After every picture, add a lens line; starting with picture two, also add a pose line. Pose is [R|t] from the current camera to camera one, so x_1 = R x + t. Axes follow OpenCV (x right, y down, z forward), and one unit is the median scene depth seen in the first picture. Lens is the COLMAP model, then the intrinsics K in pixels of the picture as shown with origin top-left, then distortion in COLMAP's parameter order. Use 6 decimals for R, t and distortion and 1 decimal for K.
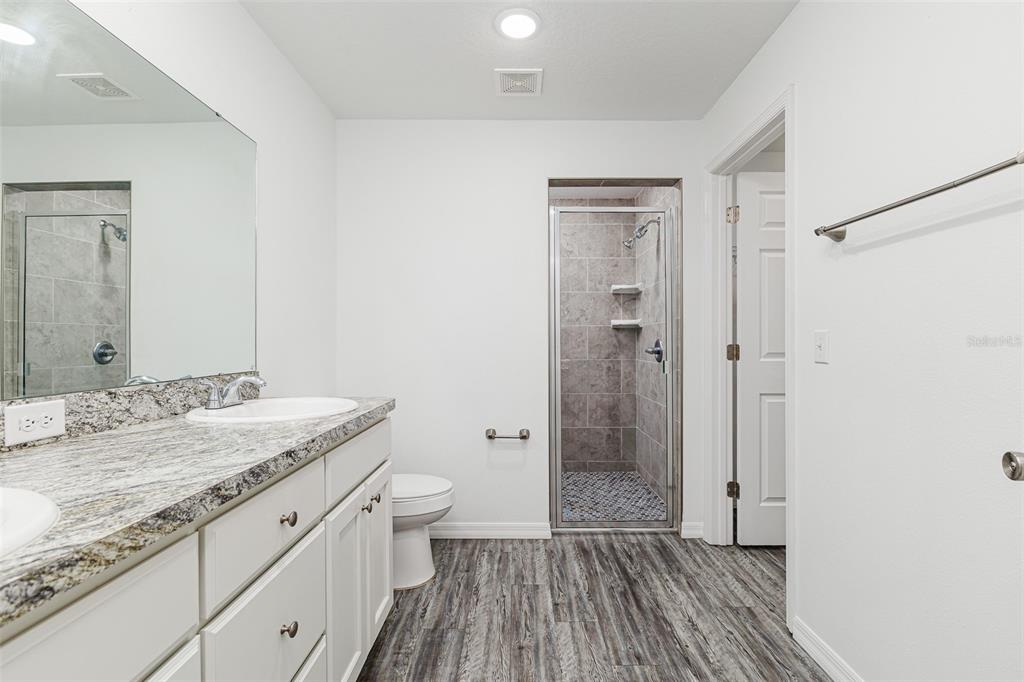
lens RADIAL K [[463.4, 0, 516.1], [0, 463.4, 341.6], [0, 0, 1]] dist [-0.004743, -0.002621]
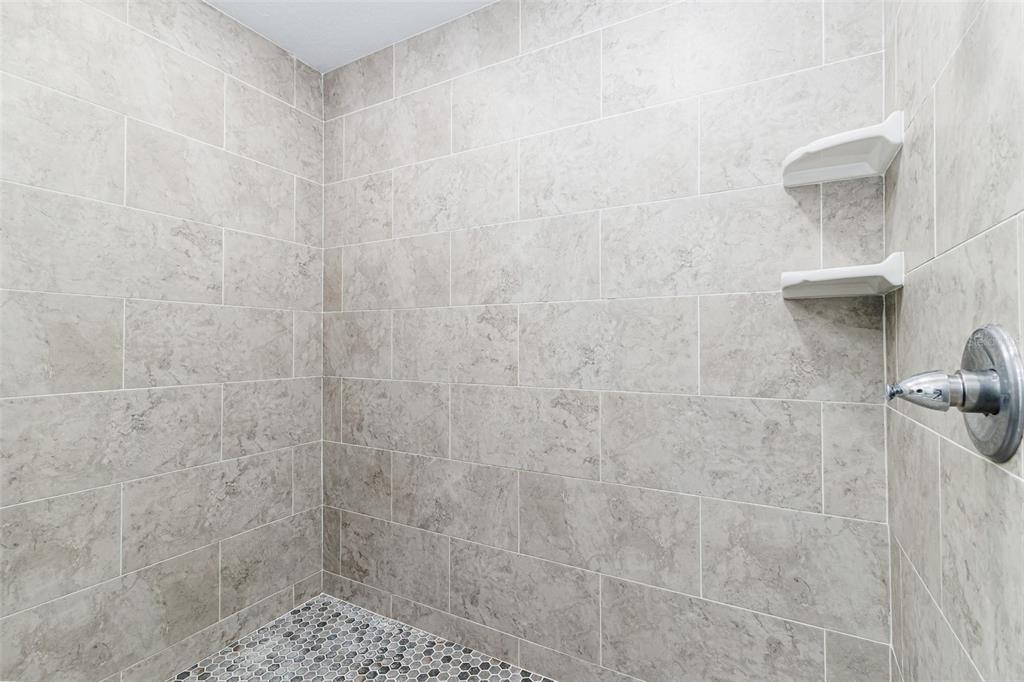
lens RADIAL K [[454.7, 0, 512.4], [0, 454.7, 340.3], [0, 0, 1]] dist [0.013287, 0.000126]
pose [[0.875319, -0.003433, -0.483534, 0.195439], [0.002011, 0.999992, -0.003461, -0.000247], [0.483542, 0.002057, 0.875319, 0.644133]]
